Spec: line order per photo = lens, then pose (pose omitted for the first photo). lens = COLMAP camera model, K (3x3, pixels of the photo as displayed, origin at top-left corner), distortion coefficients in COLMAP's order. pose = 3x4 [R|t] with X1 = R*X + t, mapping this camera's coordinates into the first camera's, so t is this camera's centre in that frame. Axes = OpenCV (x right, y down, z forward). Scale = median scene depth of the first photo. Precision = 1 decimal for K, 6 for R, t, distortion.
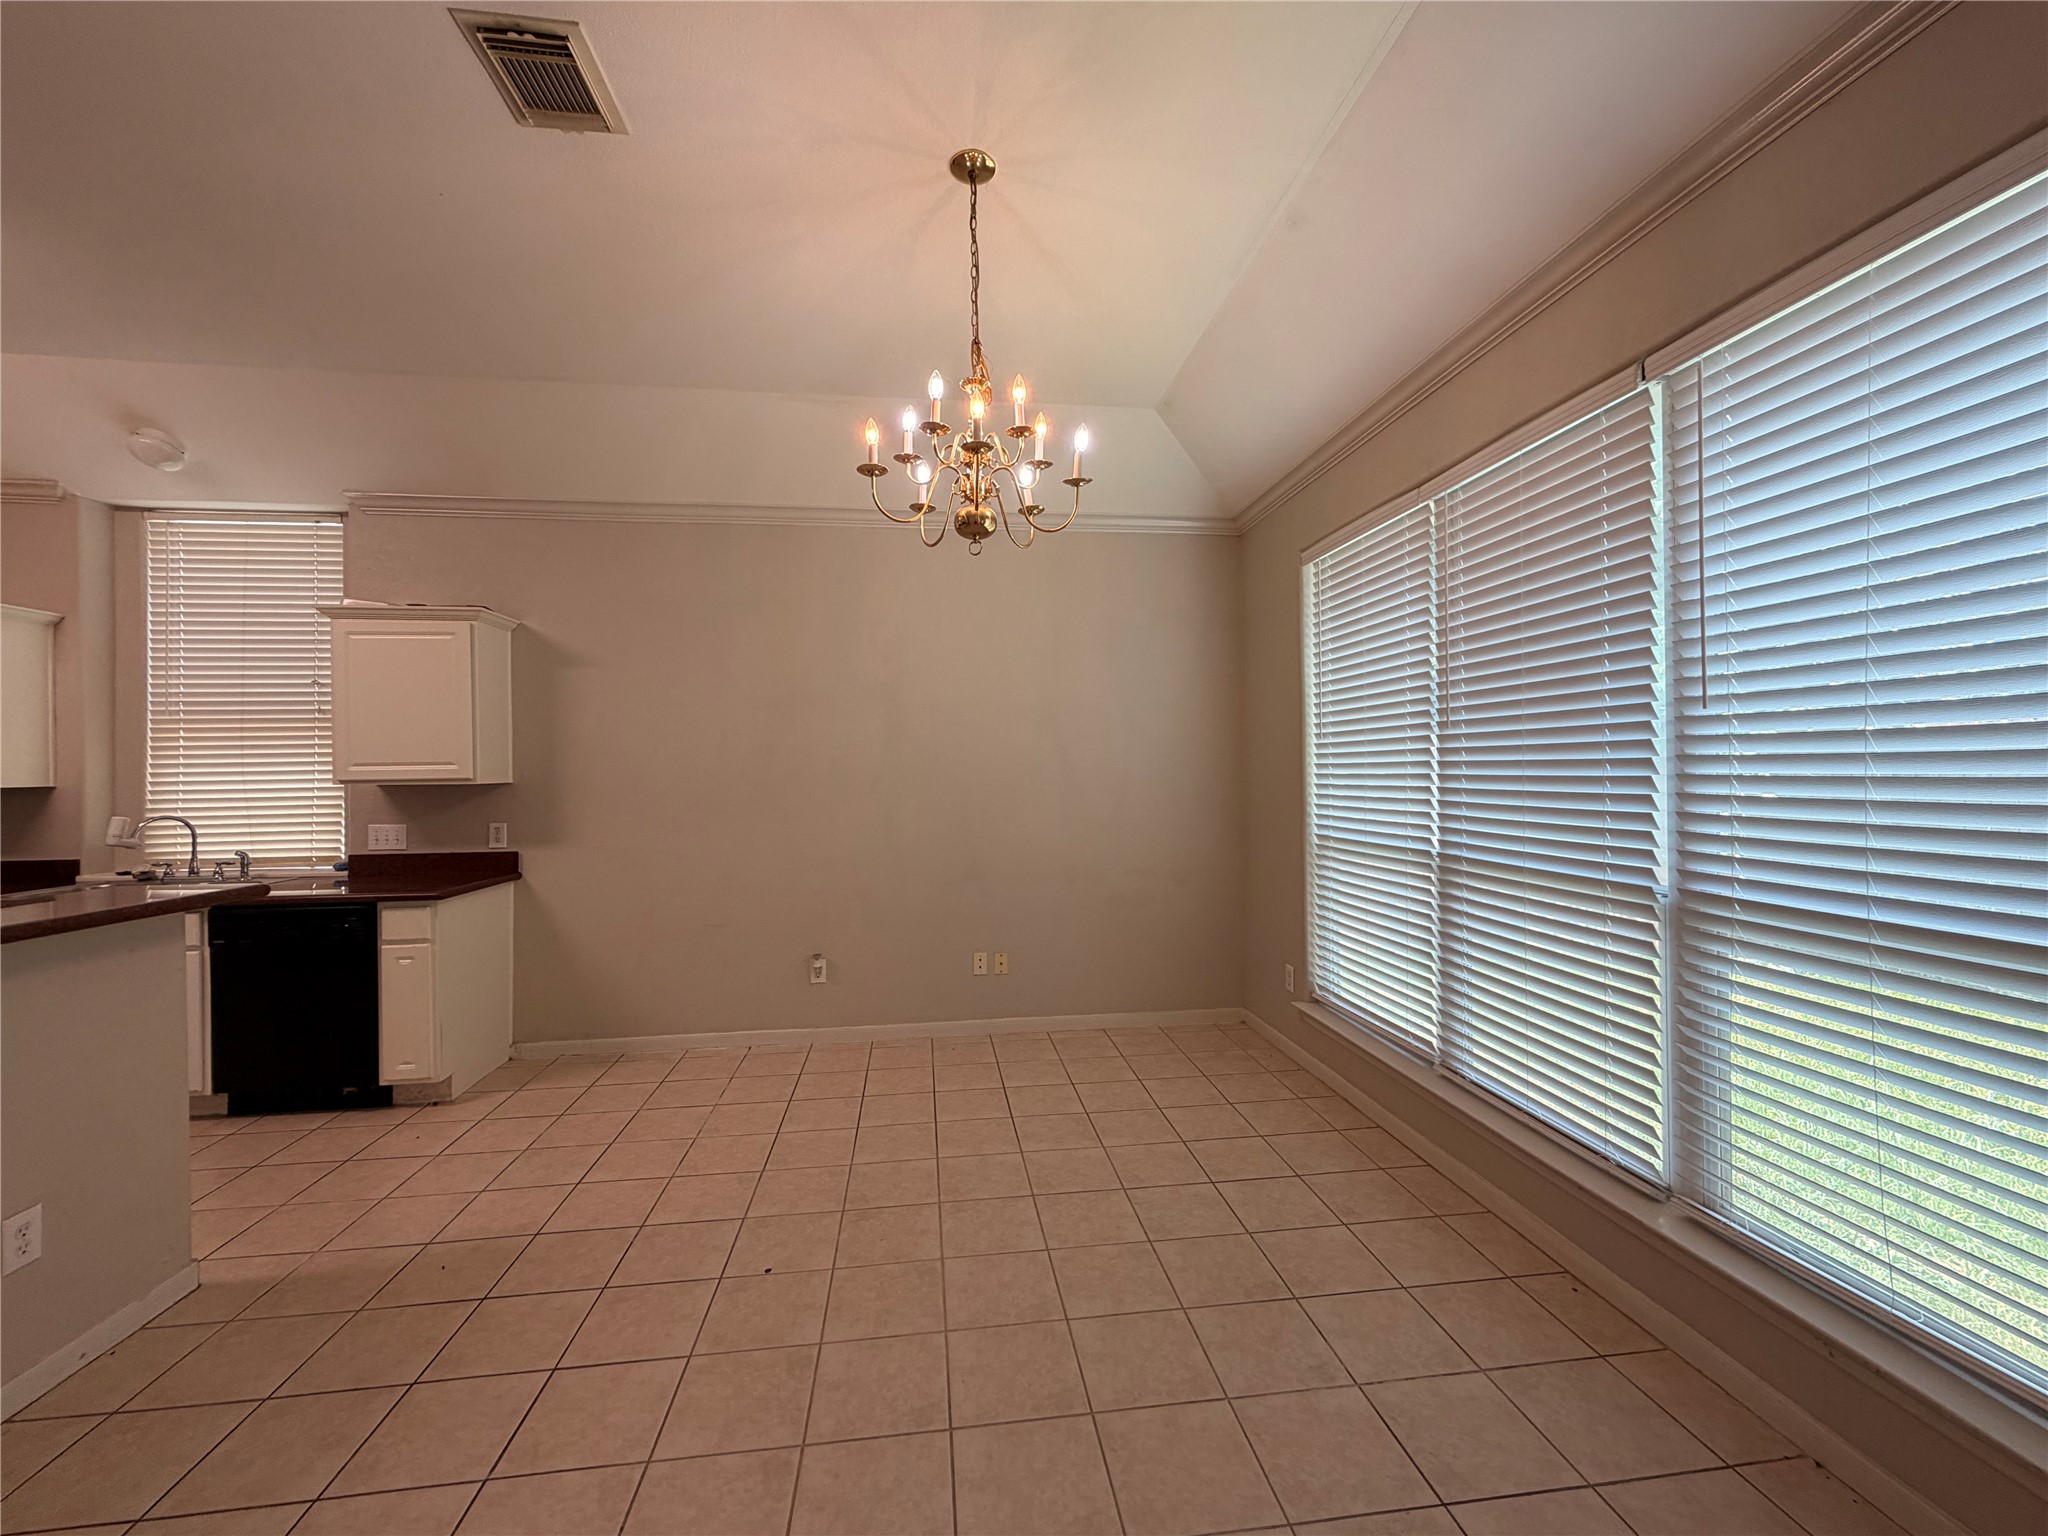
lens RADIAL K [[816.3, 0, 1021.7], [0, 816.3, 767.7], [0, 0, 1]] dist [0.001545, -0.000201]
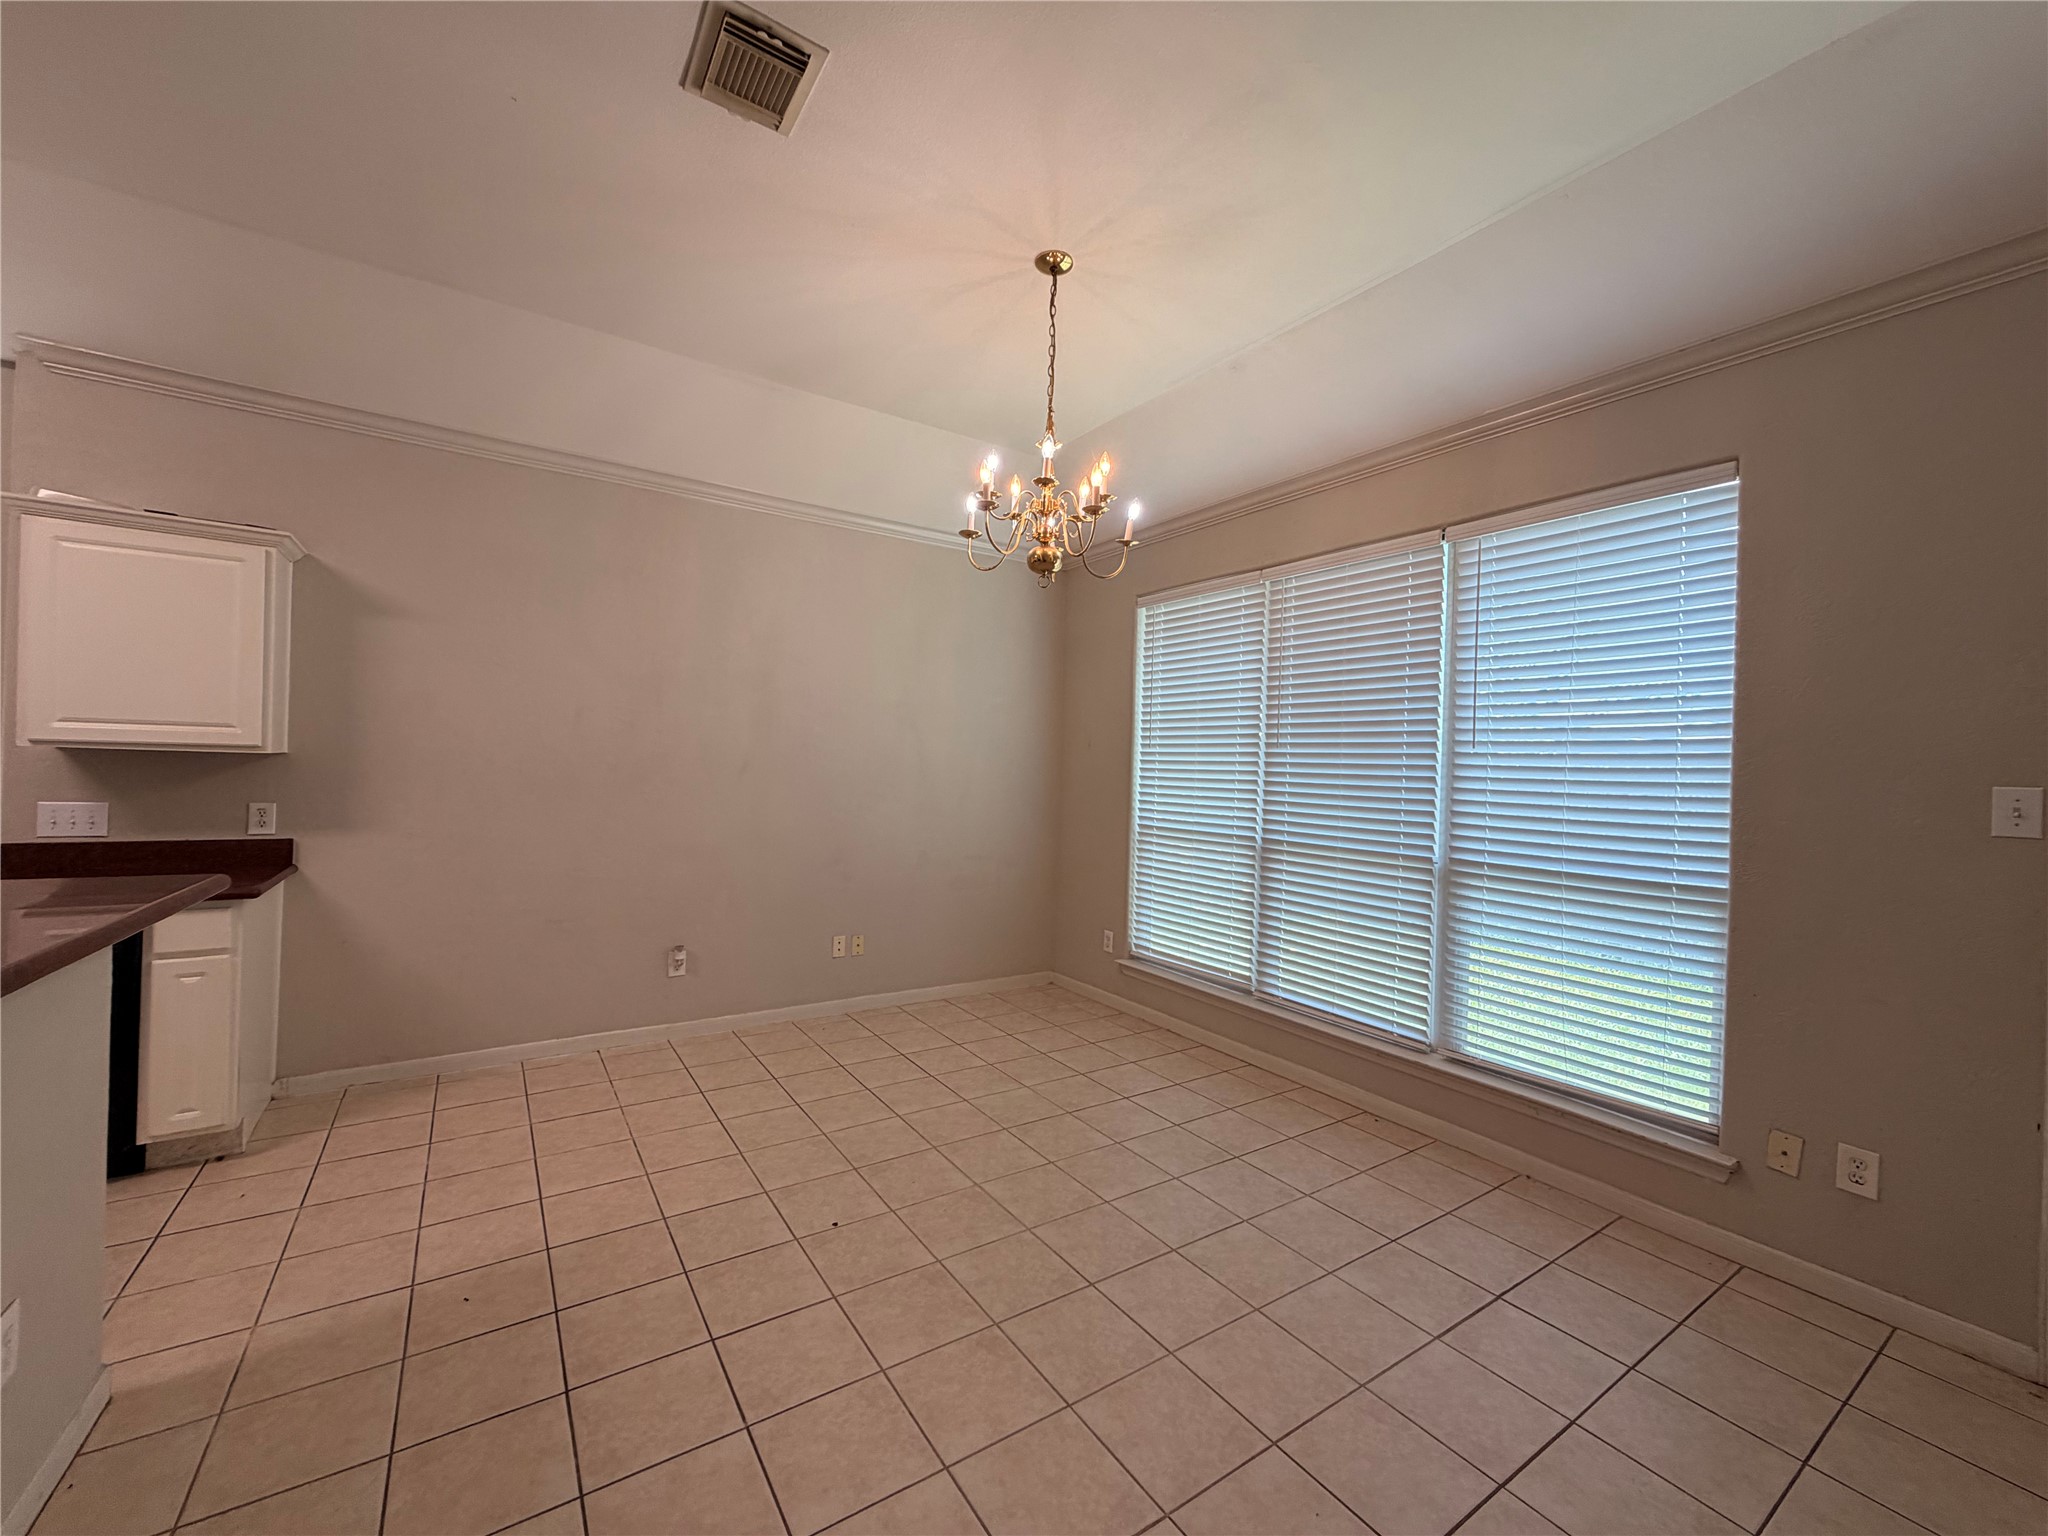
lens RADIAL K [[816.3, 0, 1021.7], [0, 816.3, 767.7], [0, 0, 1]] dist [0.001545, -0.000201]
pose [[0.893862, 0.038365, 0.446697, -0.361438], [-0.042566, 0.999093, -0.000632, 0.003333], [-0.446316, -0.018450, 0.894685, -0.036473]]
